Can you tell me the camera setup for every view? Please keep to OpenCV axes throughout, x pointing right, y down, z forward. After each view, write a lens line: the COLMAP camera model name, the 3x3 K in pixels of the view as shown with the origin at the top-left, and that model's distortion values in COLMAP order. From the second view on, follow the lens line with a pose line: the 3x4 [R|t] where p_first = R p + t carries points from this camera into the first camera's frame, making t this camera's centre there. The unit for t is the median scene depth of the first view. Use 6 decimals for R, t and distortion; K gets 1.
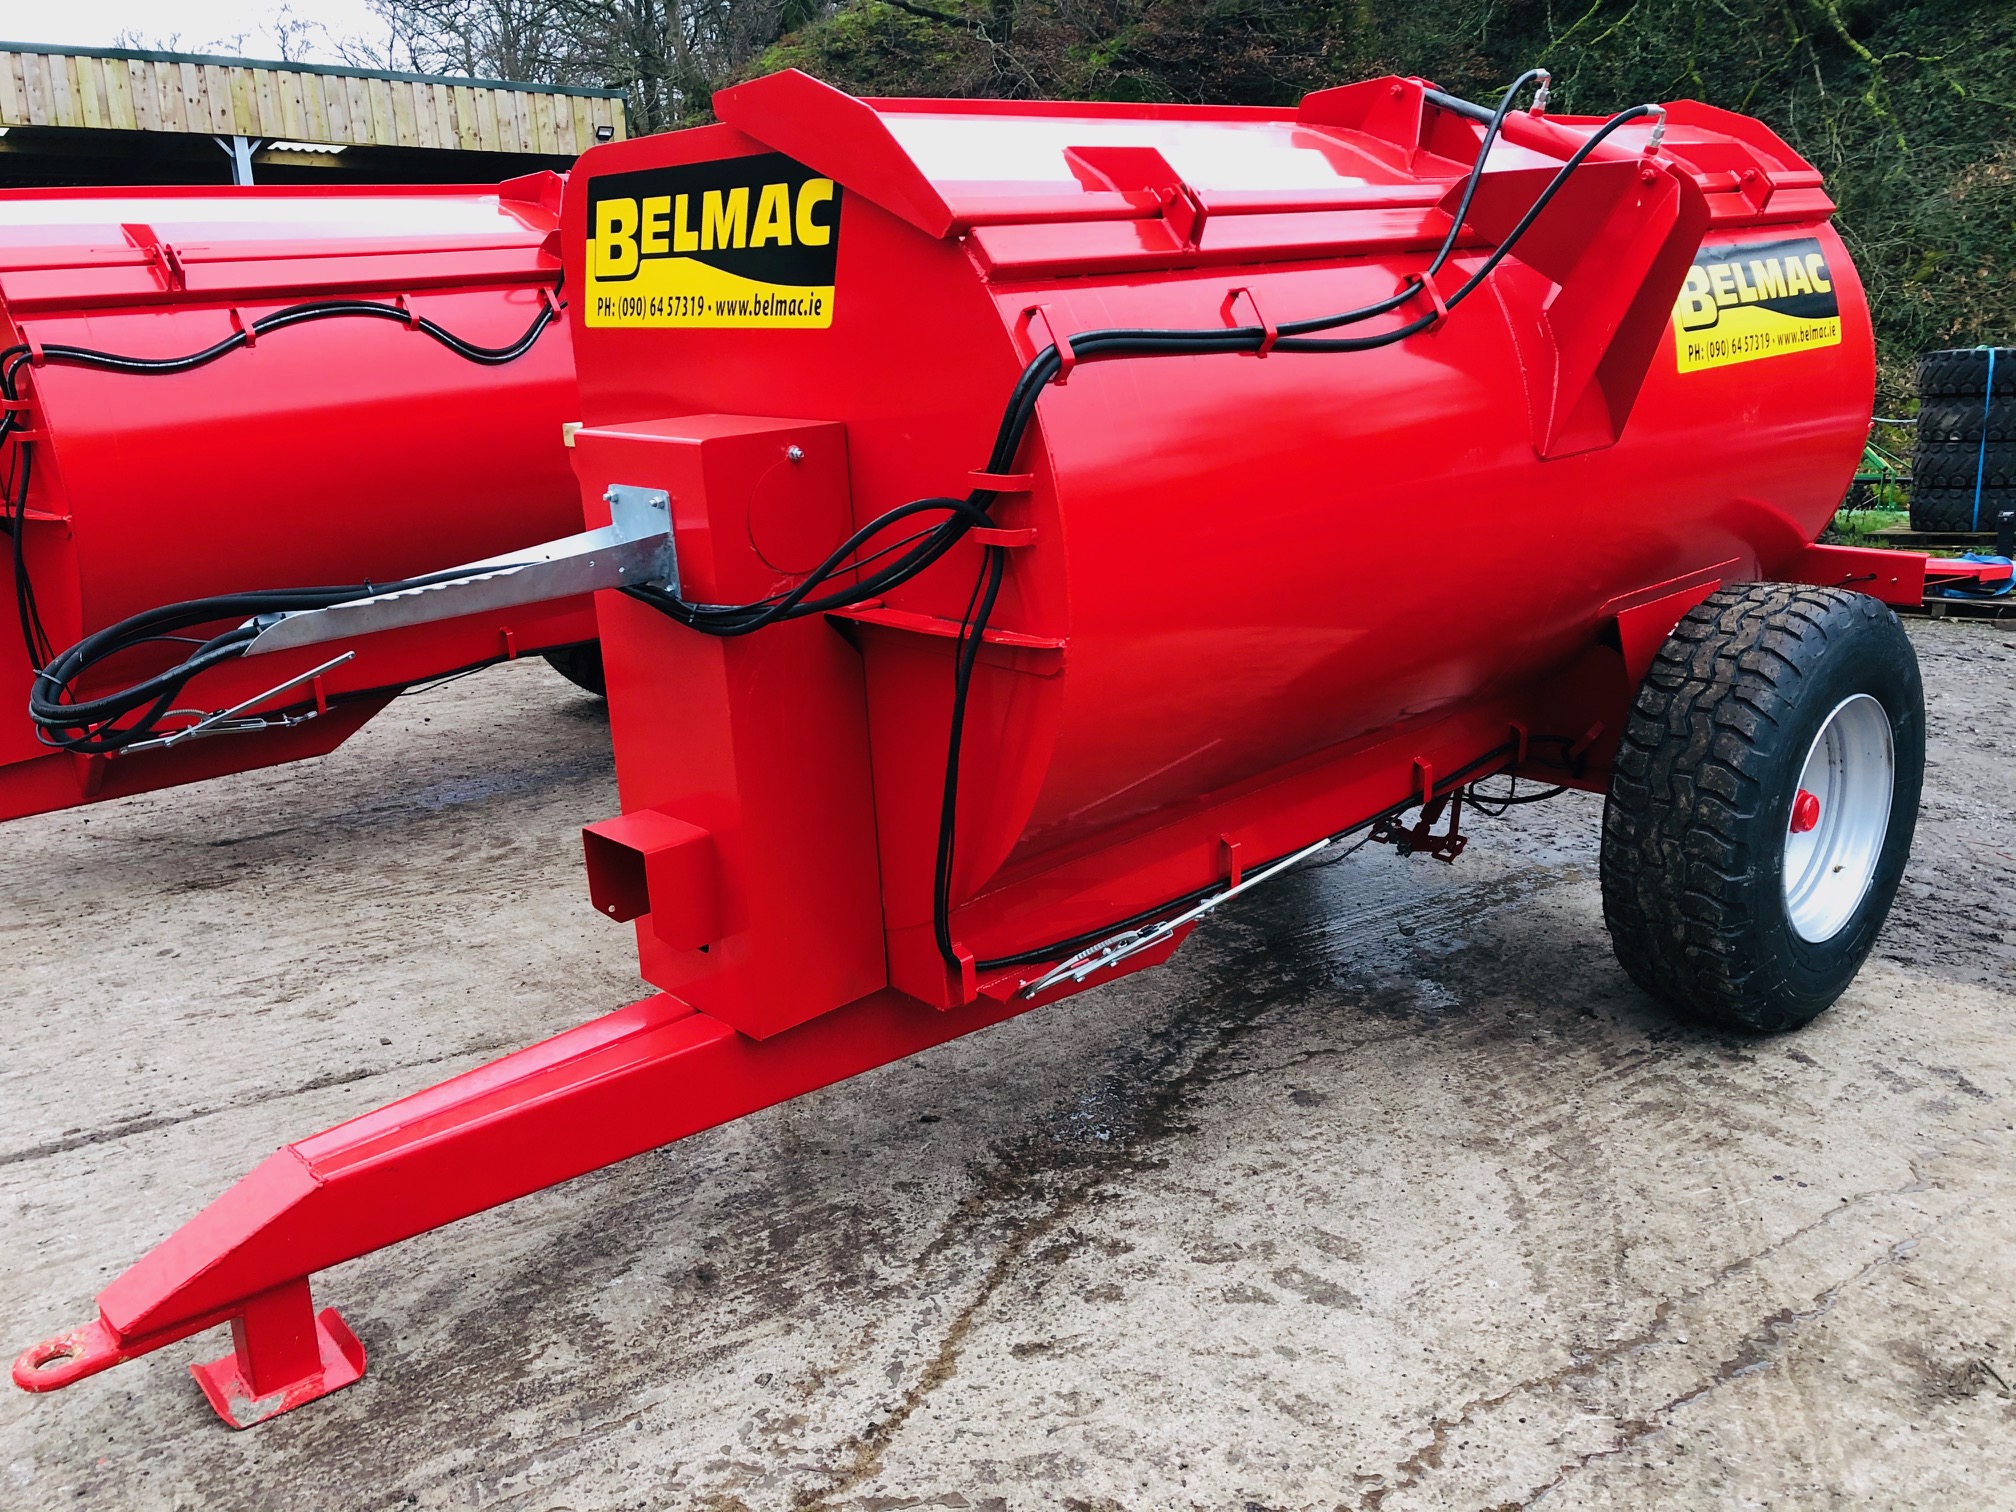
lens RADIAL K [[1662.3, 0, 1008.0], [0, 1662.3, 756.0], [0, 0, 1]] dist [0.034434, -0.012891]
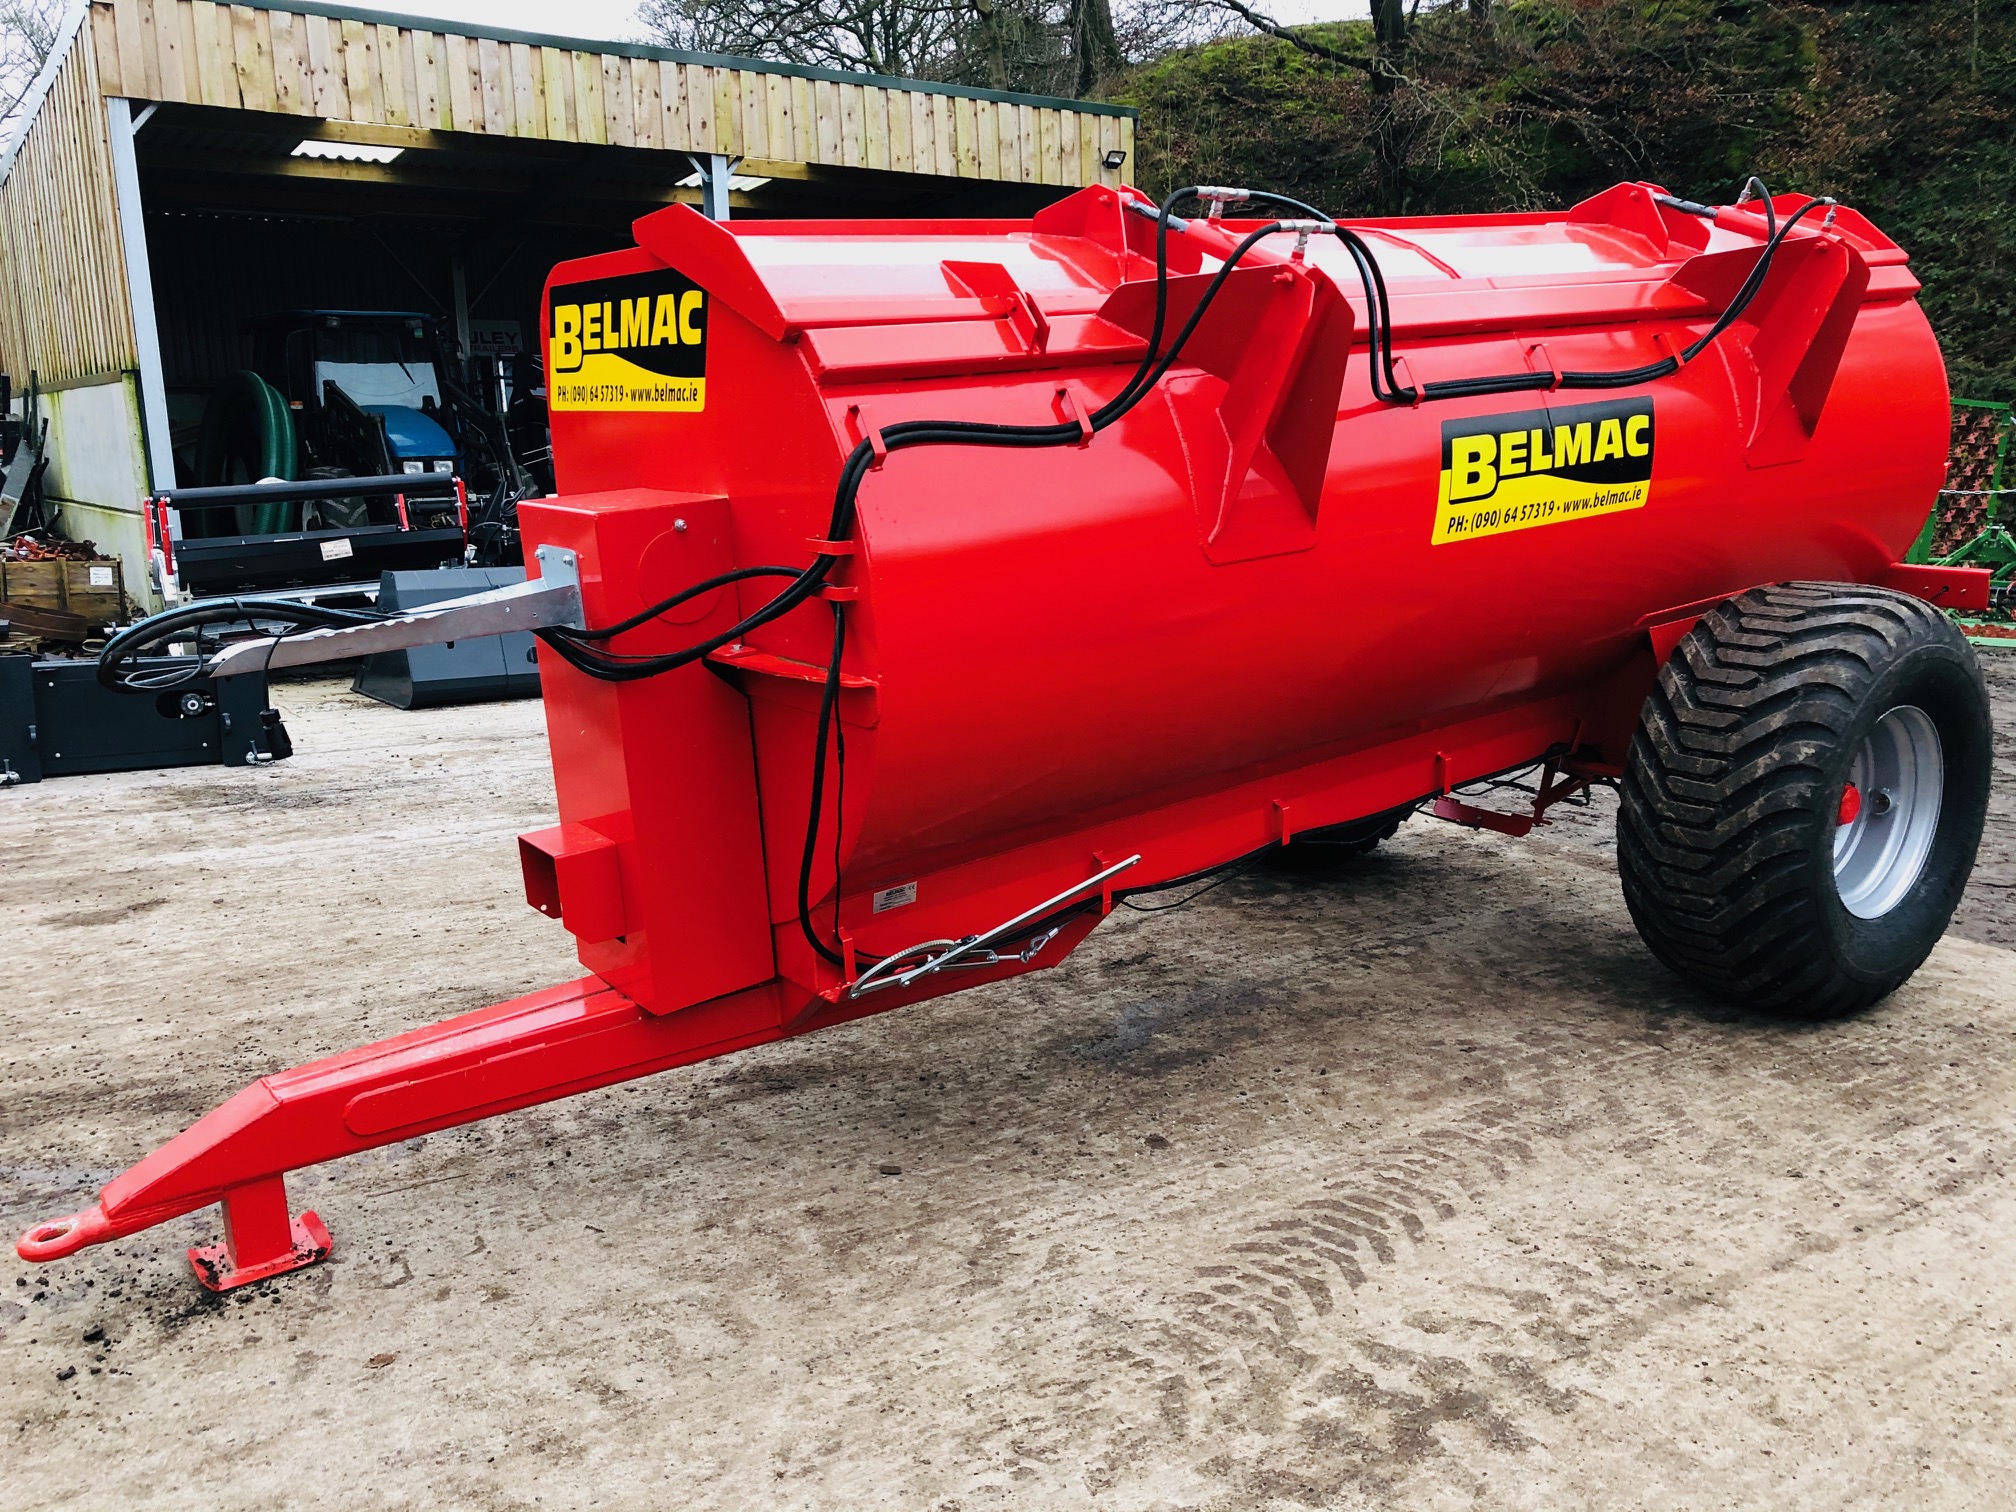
lens RADIAL K [[1646.3, 0, 1008.0], [0, 1646.3, 756.0], [0, 0, 1]] dist [0.029283, -0.017564]
pose [[0.998259, 0.020849, -0.055178, -1.334035], [-0.023159, 0.998867, -0.041570, -0.298156], [0.054249, 0.042775, 0.997611, 1.227737]]
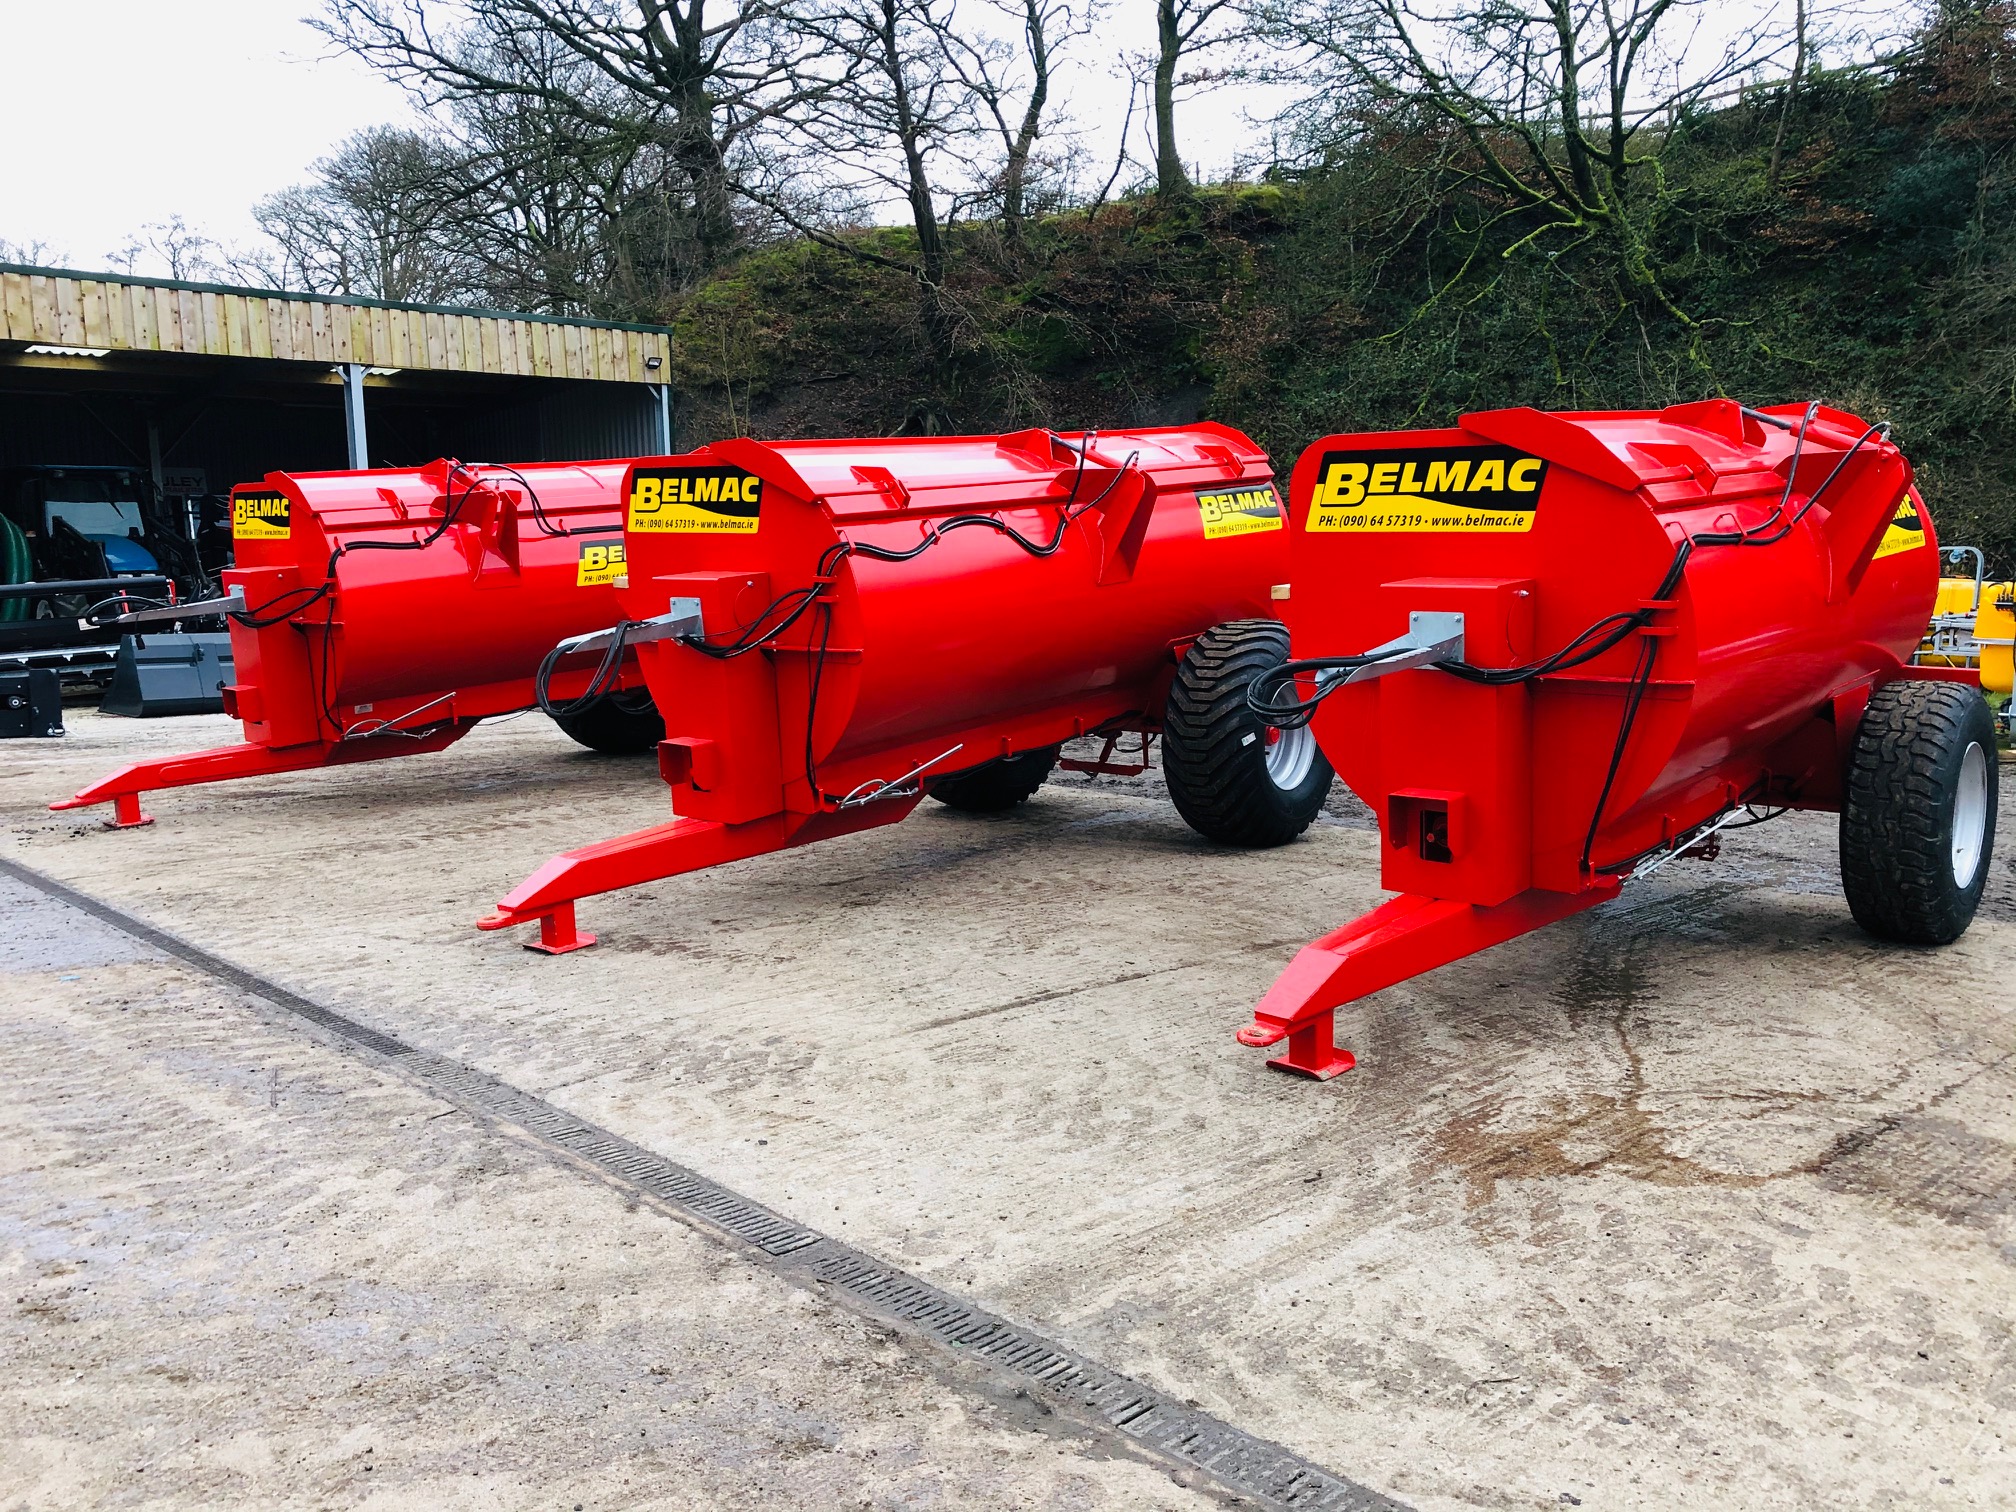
lens RADIAL K [[1662.3, 0, 1008.0], [0, 1662.3, 756.0], [0, 0, 1]] dist [0.034434, -0.012891]
pose [[0.994021, -0.008142, 0.108884, -0.701043], [0.020883, 0.992984, -0.116393, 0.165175], [-0.107172, 0.117971, 0.987217, -0.630165]]
